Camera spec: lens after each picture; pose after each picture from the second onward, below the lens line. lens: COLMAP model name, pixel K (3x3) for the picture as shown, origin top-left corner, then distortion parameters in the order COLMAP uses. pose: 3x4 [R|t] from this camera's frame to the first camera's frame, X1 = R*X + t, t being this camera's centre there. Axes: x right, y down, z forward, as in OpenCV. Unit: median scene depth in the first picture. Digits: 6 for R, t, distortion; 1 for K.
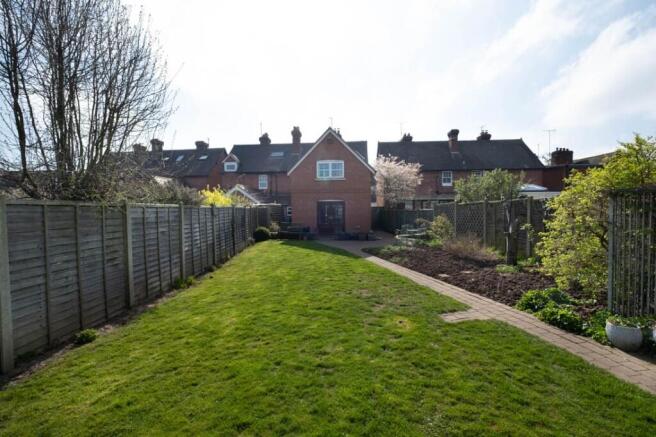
lens RADIAL K [[278.3, 0, 328.0], [0, 278.3, 218.5], [0, 0, 1]] dist [-0.001363, -0.000466]
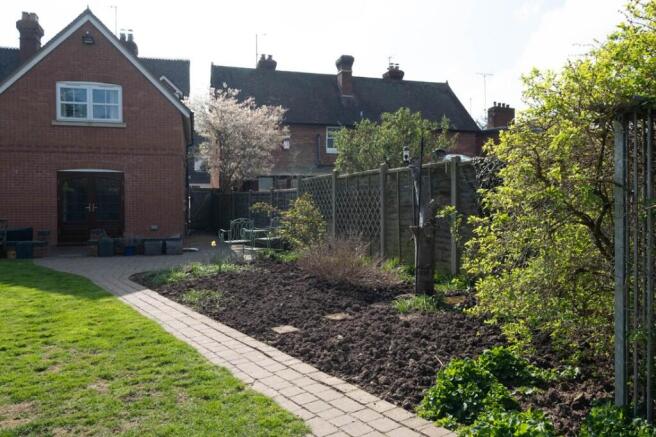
lens RADIAL K [[464.9, 0, 328.0], [0, 464.9, 218.5], [0, 0, 1]] dist [0.005772, 0.003592]
pose [[0.940171, -0.006611, 0.340638, 0.209625], [0.007387, 0.999972, -0.000981, 0.032466], [-0.340622, 0.003439, 0.940194, 0.271565]]
